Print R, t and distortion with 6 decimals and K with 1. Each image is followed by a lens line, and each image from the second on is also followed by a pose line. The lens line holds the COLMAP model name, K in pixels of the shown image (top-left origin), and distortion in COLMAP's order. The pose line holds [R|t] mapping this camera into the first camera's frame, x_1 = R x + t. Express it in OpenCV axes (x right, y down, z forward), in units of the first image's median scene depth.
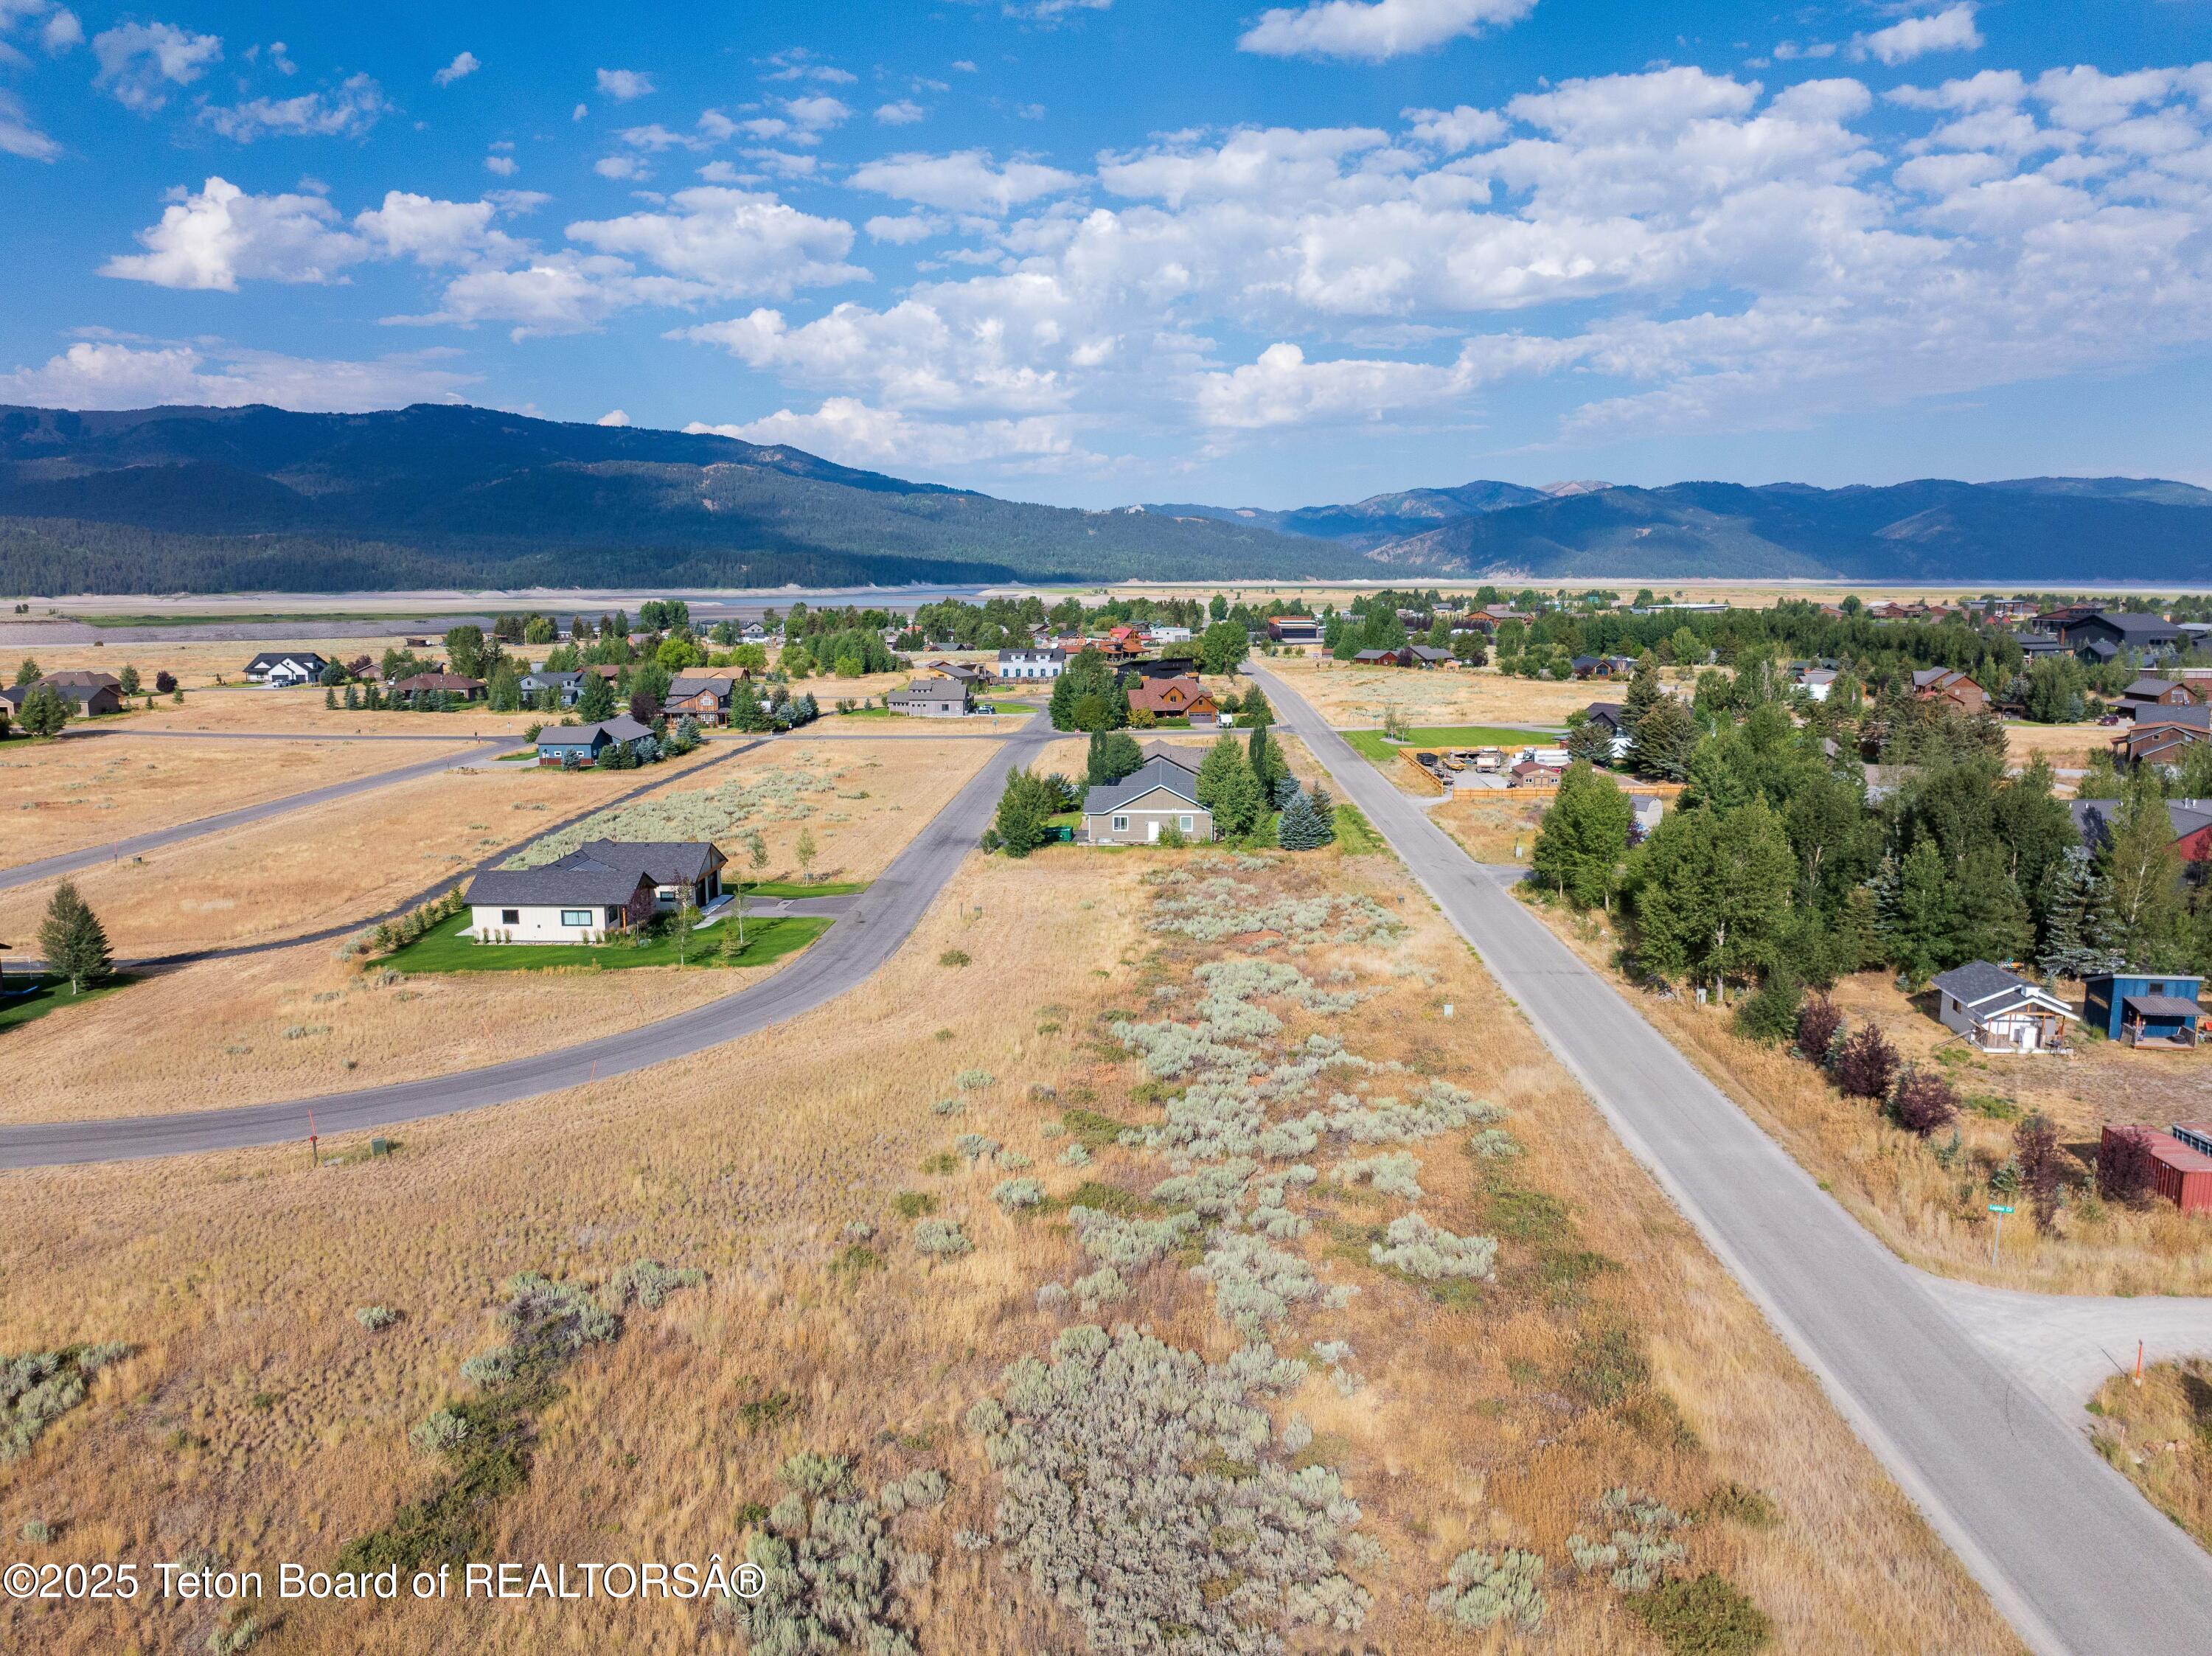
lens RADIAL K [[1560.6, 0, 1111.4], [0, 1560.6, 817.3], [0, 0, 1]] dist [-0.036320, 0.006833]
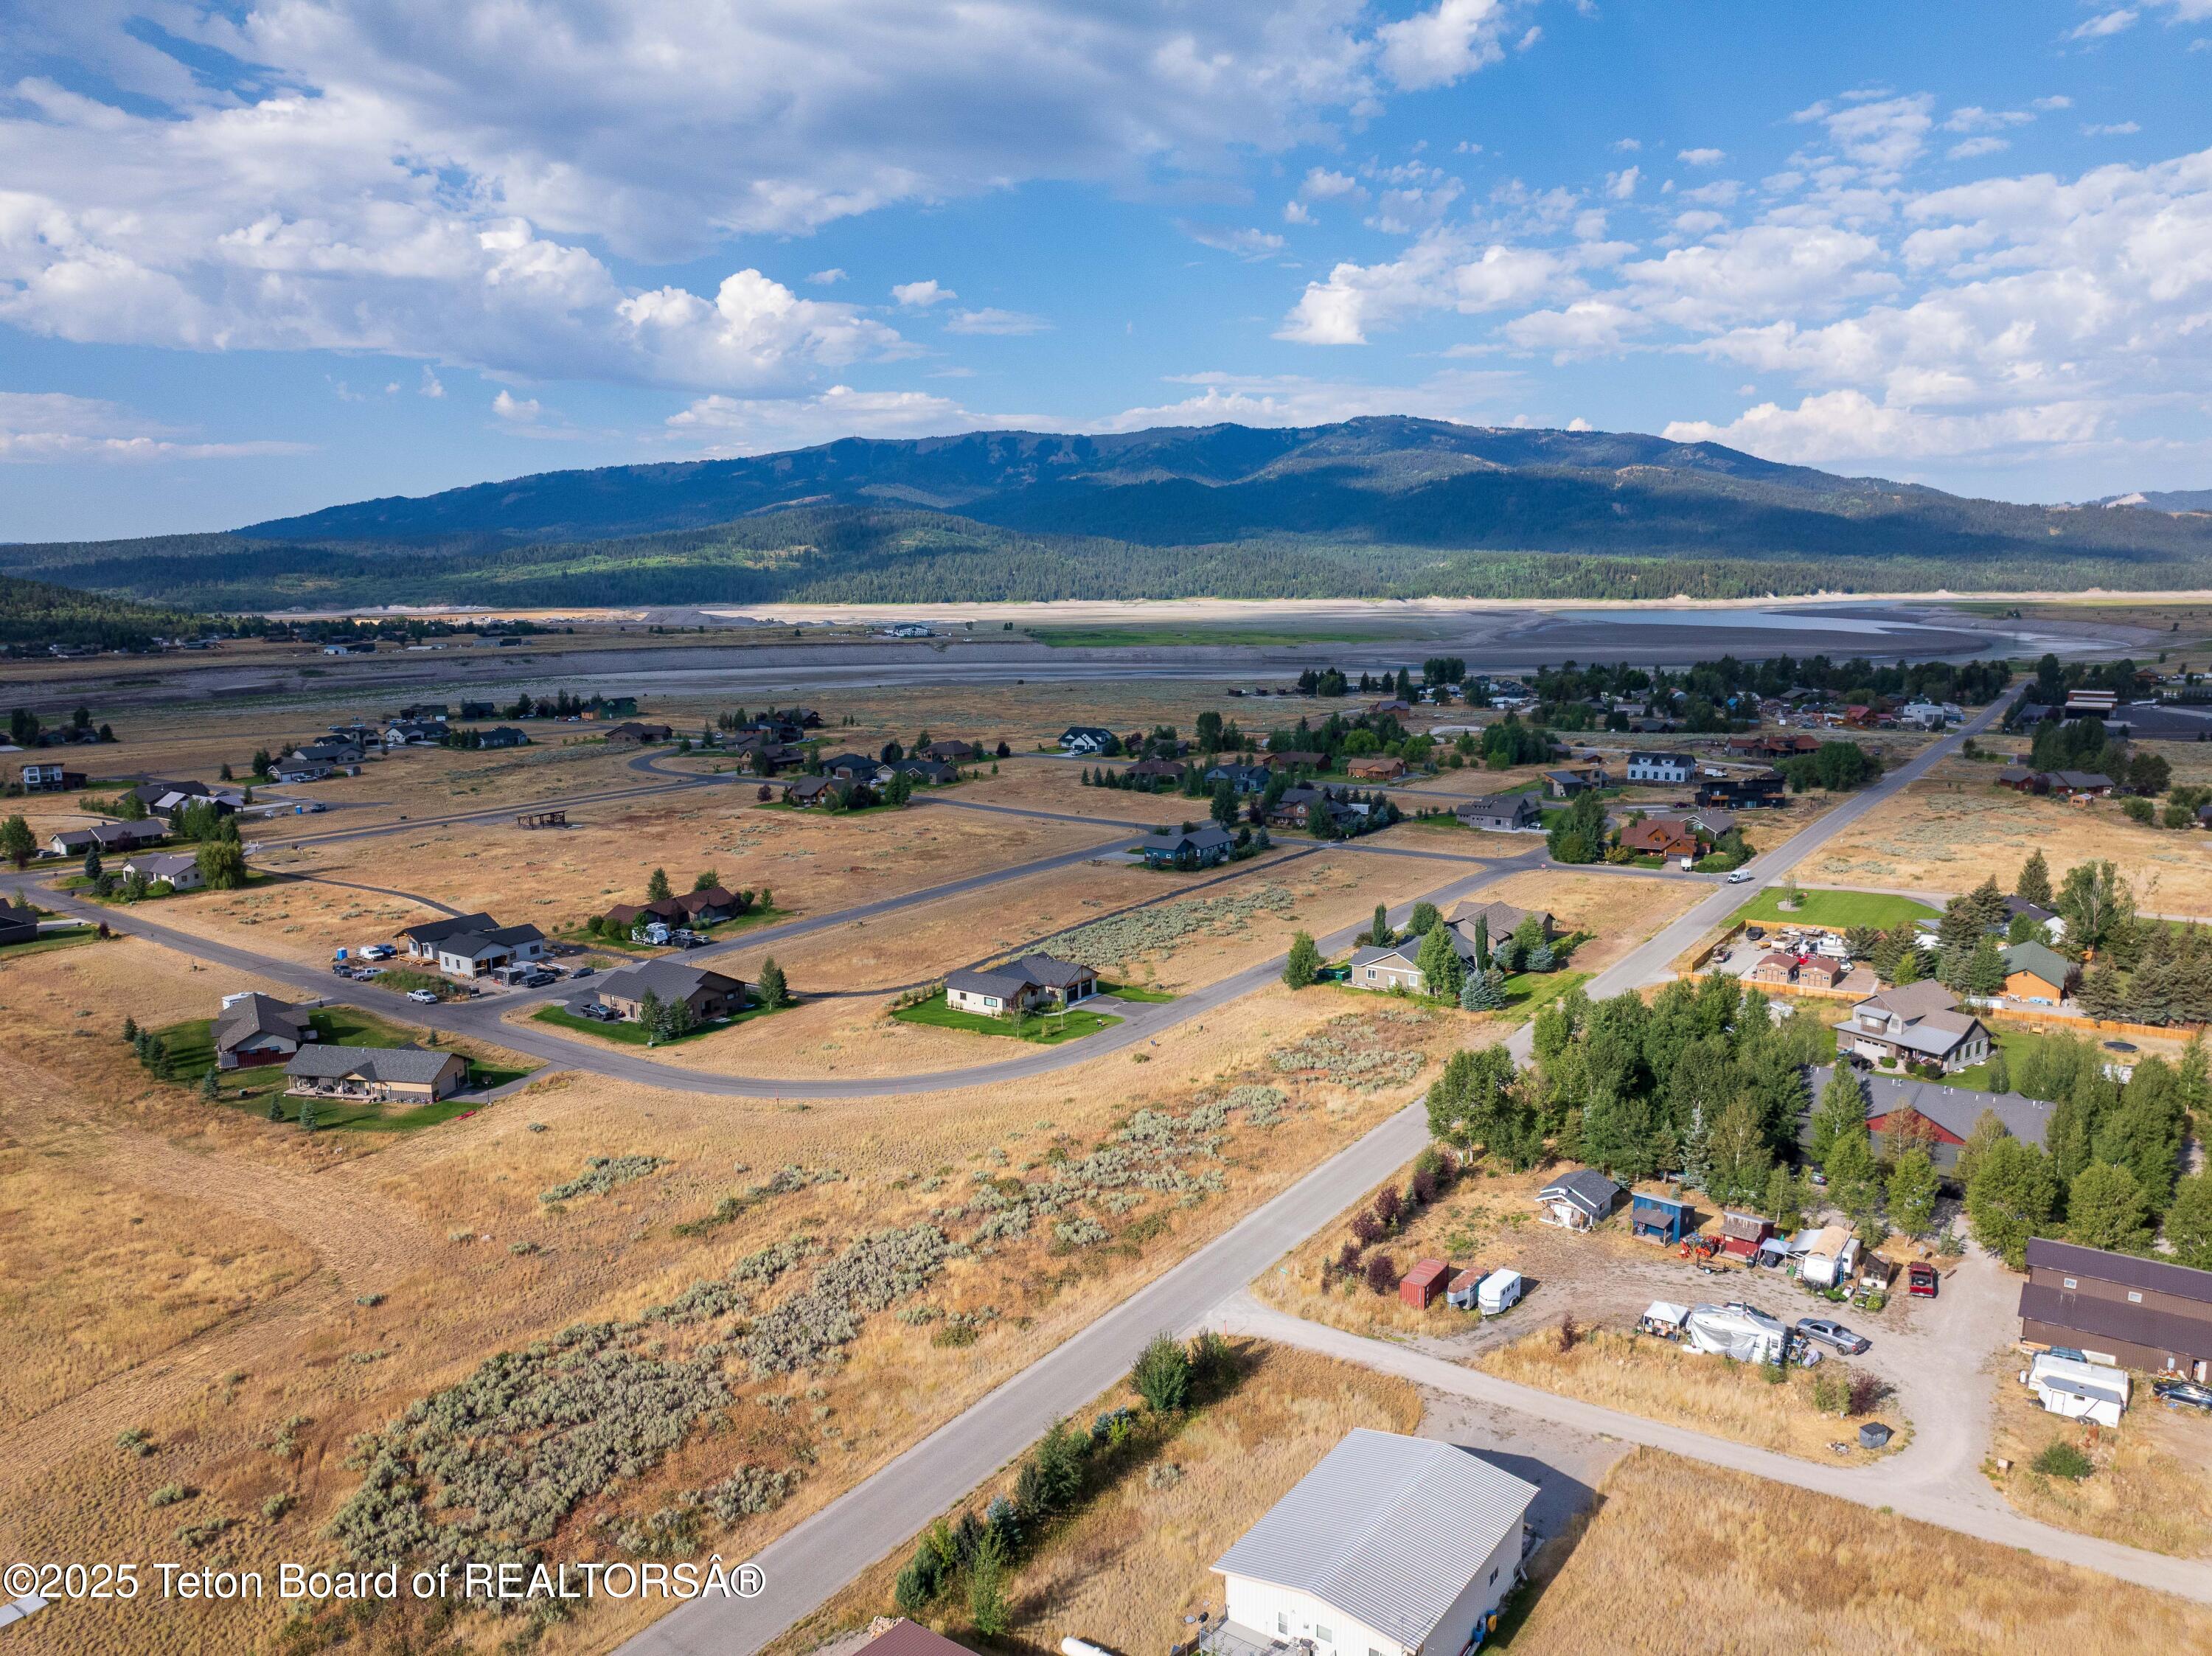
lens RADIAL K [[1560.6, 0, 1111.4], [0, 1560.6, 817.3], [0, 0, 1]] dist [-0.036320, 0.006833]
pose [[0.841170, 0.080508, -0.534744, 0.344284], [-0.078268, 0.996569, 0.026920, -0.098408], [0.535076, 0.019210, 0.844585, -0.234077]]
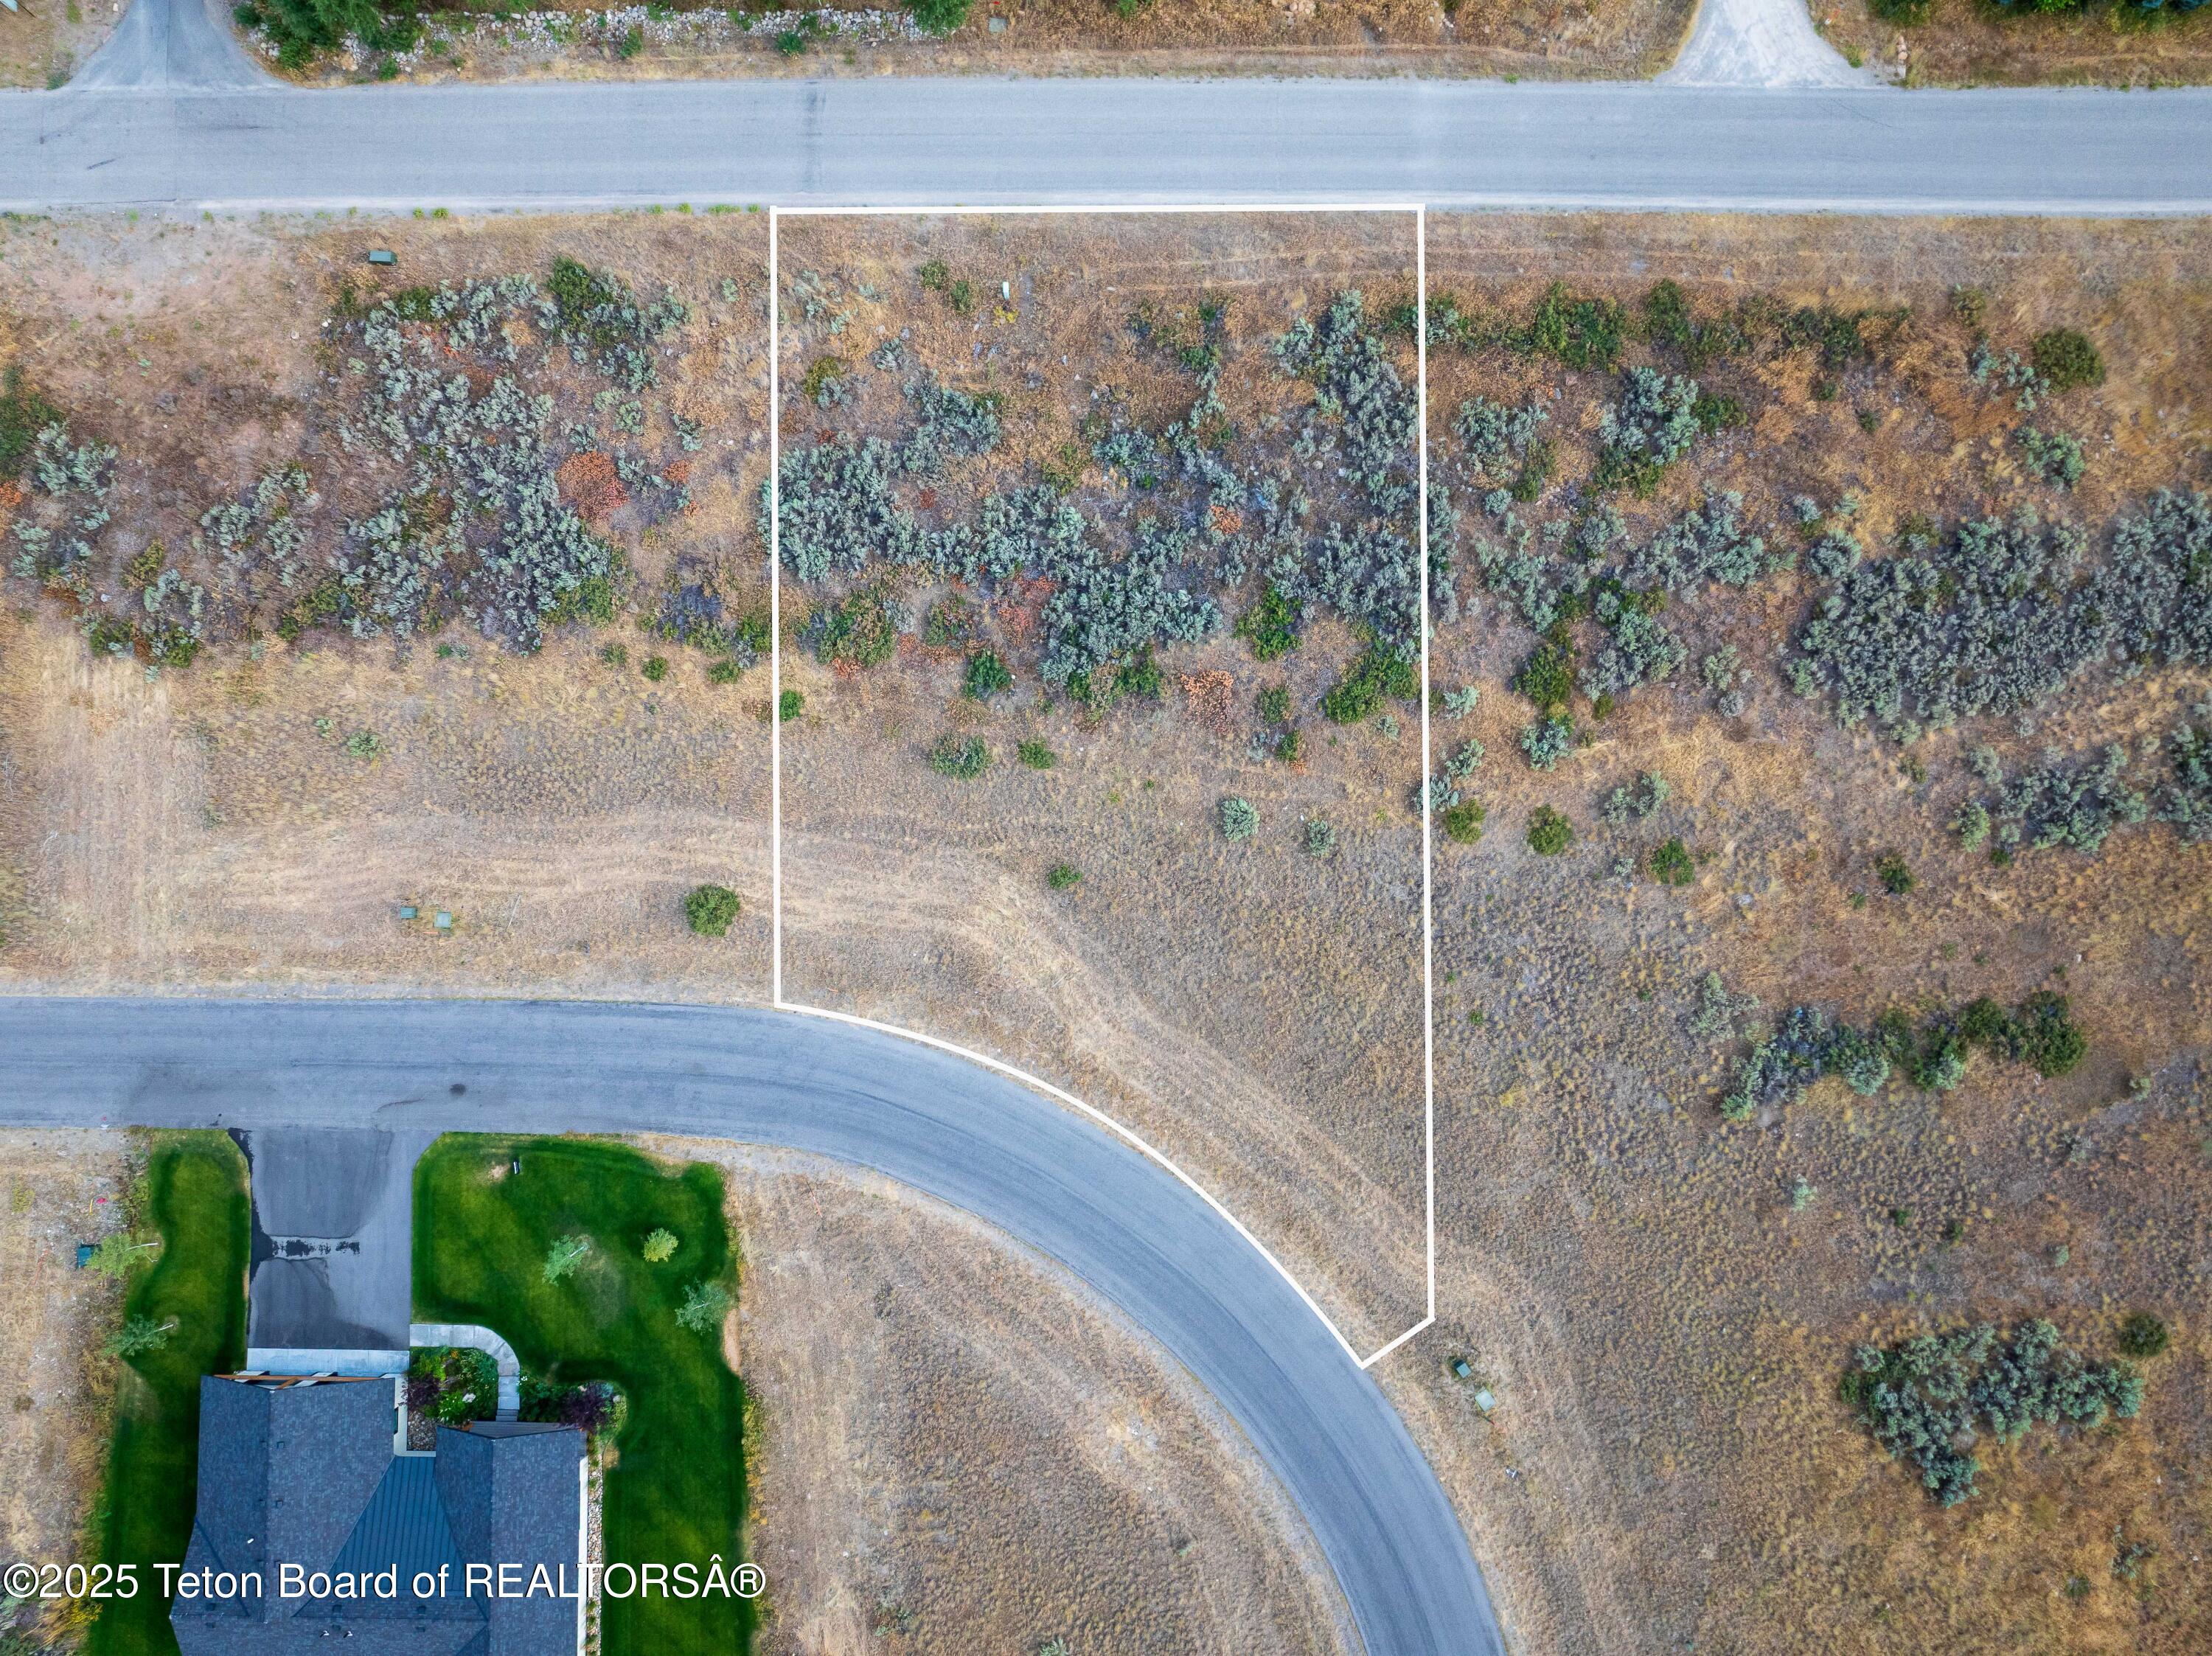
lens RADIAL K [[1560.6, 0, 1111.4], [0, 1560.6, 817.3], [0, 0, 1]] dist [-0.036320, 0.006833]
pose [[-0.035863, -0.996034, 0.081420, -0.051019], [0.156450, 0.074873, 0.984844, -0.246297], [-0.987035, 0.048057, 0.153145, 0.297509]]
